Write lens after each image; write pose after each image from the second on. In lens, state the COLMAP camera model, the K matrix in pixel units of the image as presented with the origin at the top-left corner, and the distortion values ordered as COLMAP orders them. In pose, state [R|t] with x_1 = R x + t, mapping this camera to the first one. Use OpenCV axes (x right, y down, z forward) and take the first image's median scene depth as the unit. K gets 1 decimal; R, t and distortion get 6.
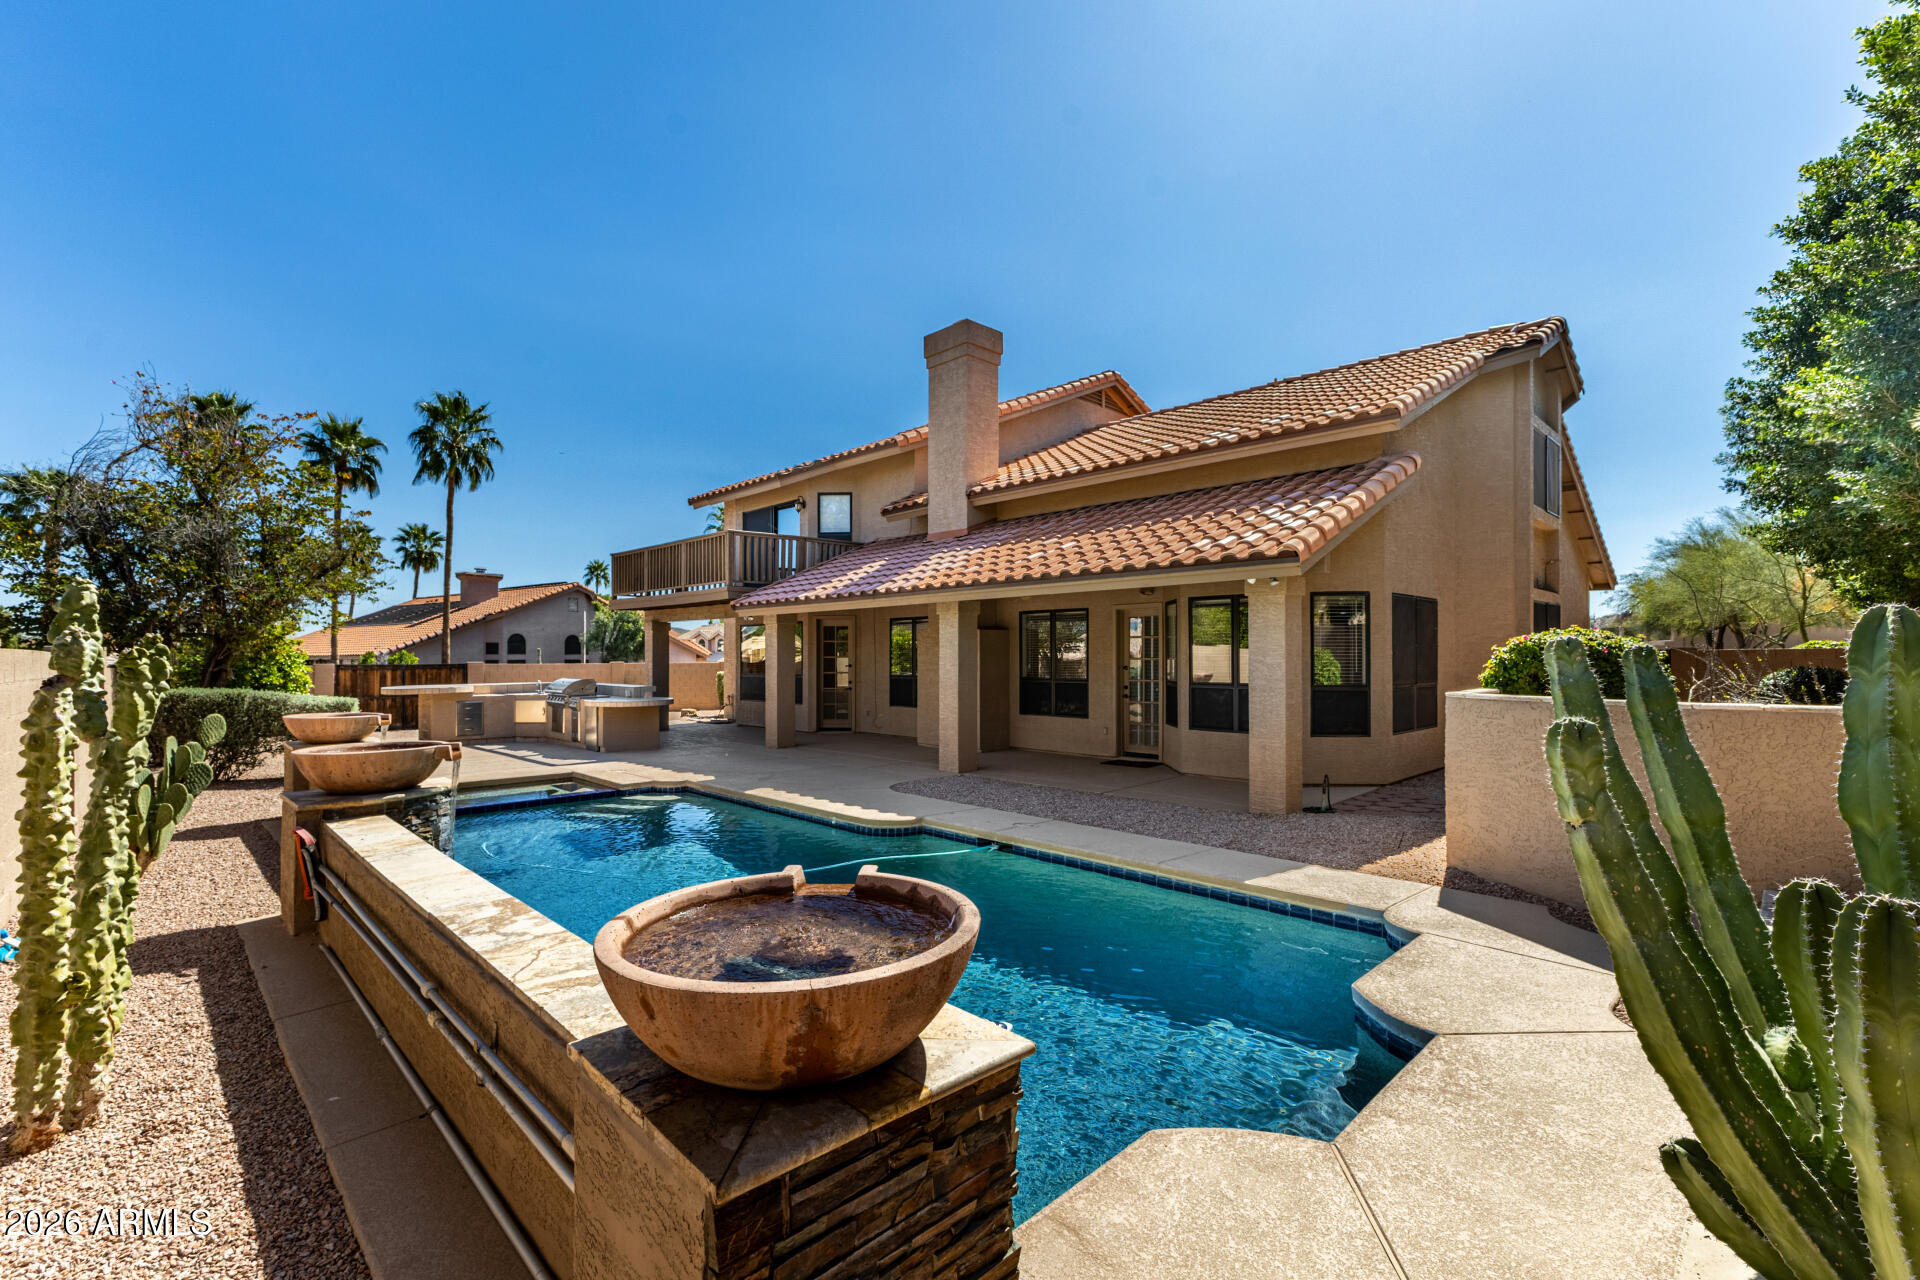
lens RADIAL K [[842.4, 0, 962.2], [0, 842.4, 663.9], [0, 0, 1]] dist [0.018919, -0.000086]
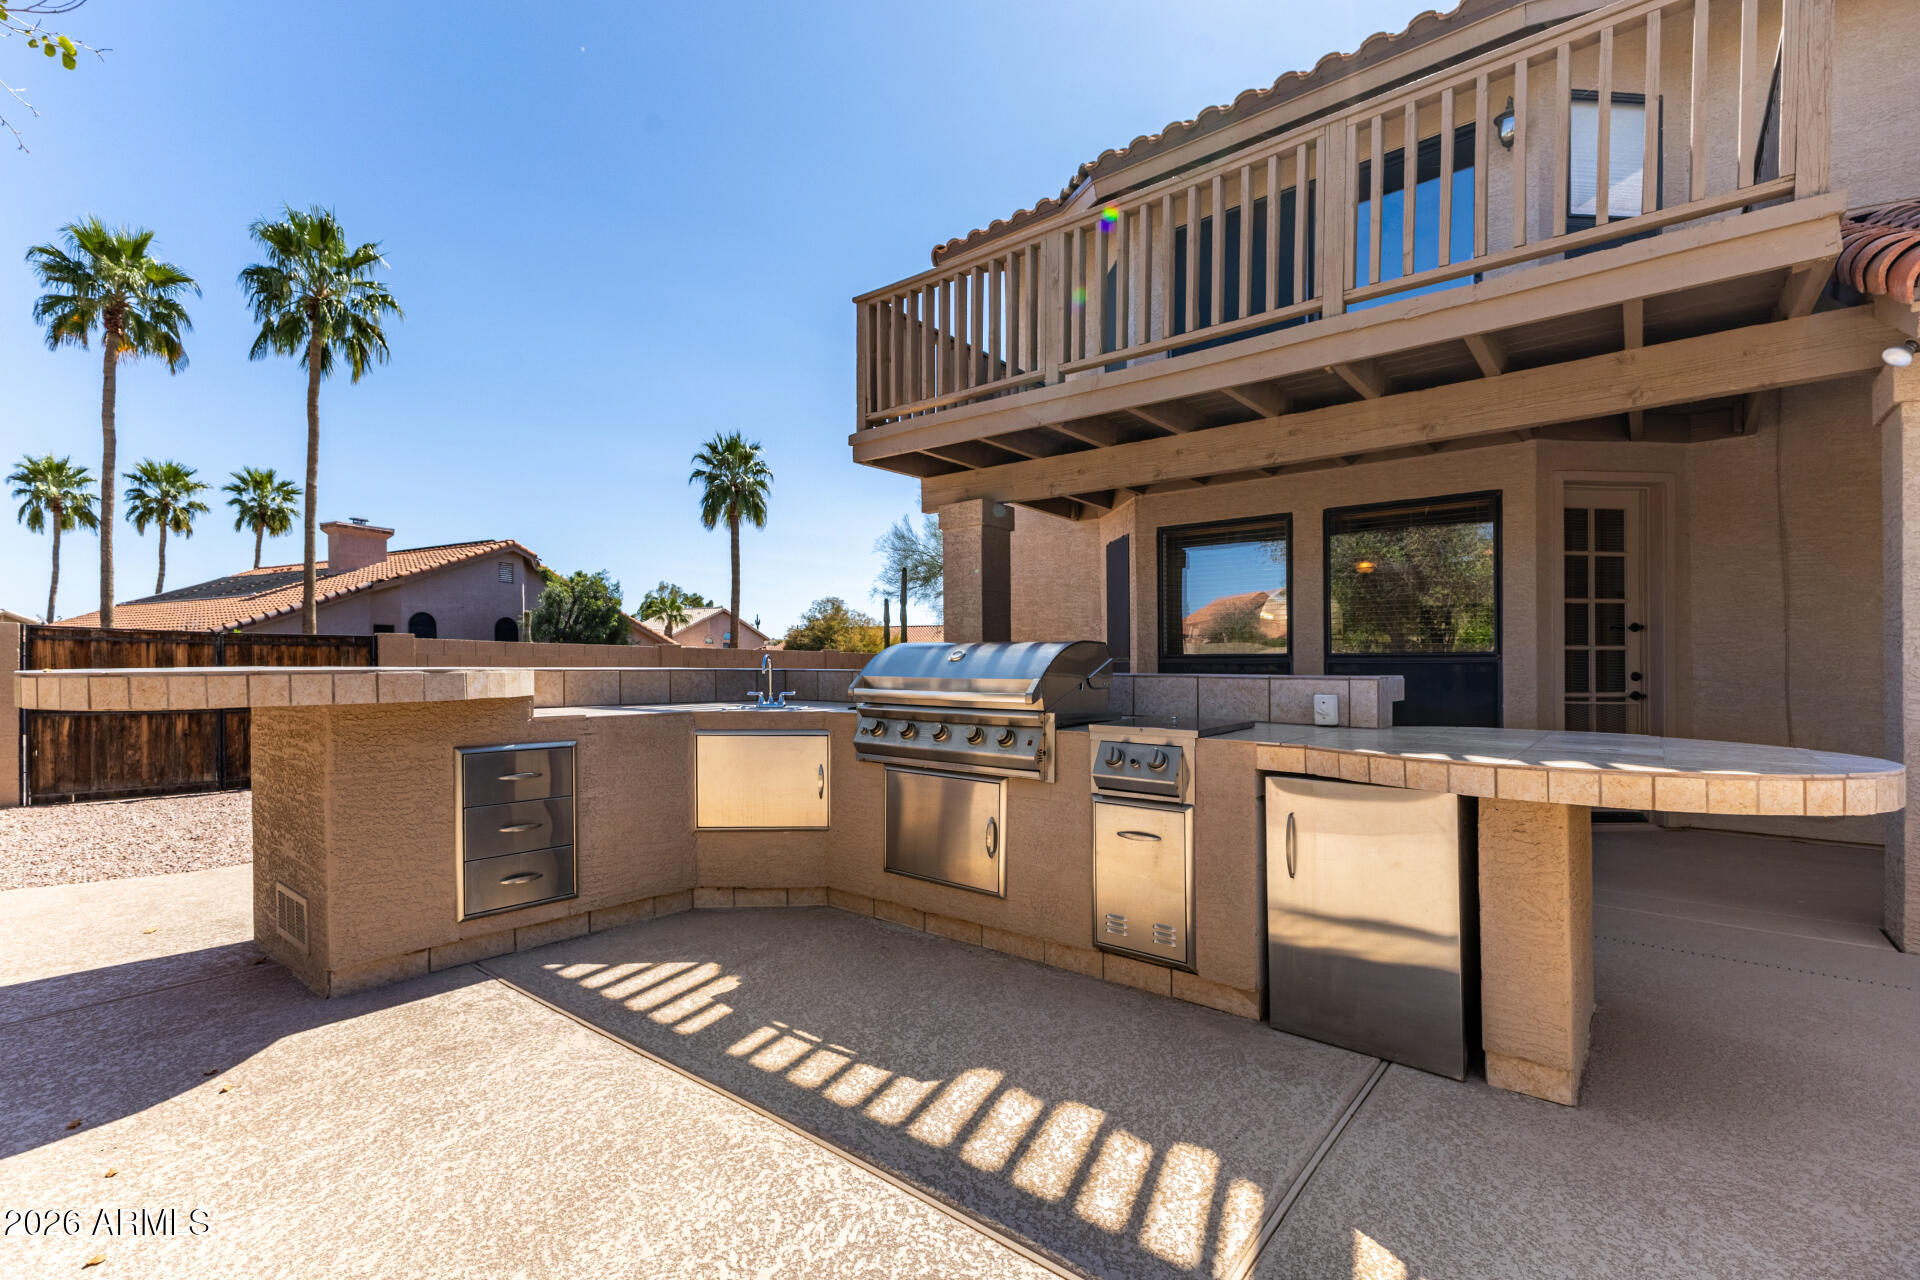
lens RADIAL K [[852.5, 0, 963.1], [0, 852.5, 686.1], [0, 0, 1]] dist [0.025018, -0.011702]
pose [[0.993891, -0.000684, 0.110365, -0.201417], [-0.001332, 0.999834, 0.018198, 0.010584], [-0.110359, -0.018234, 0.993725, 0.317423]]
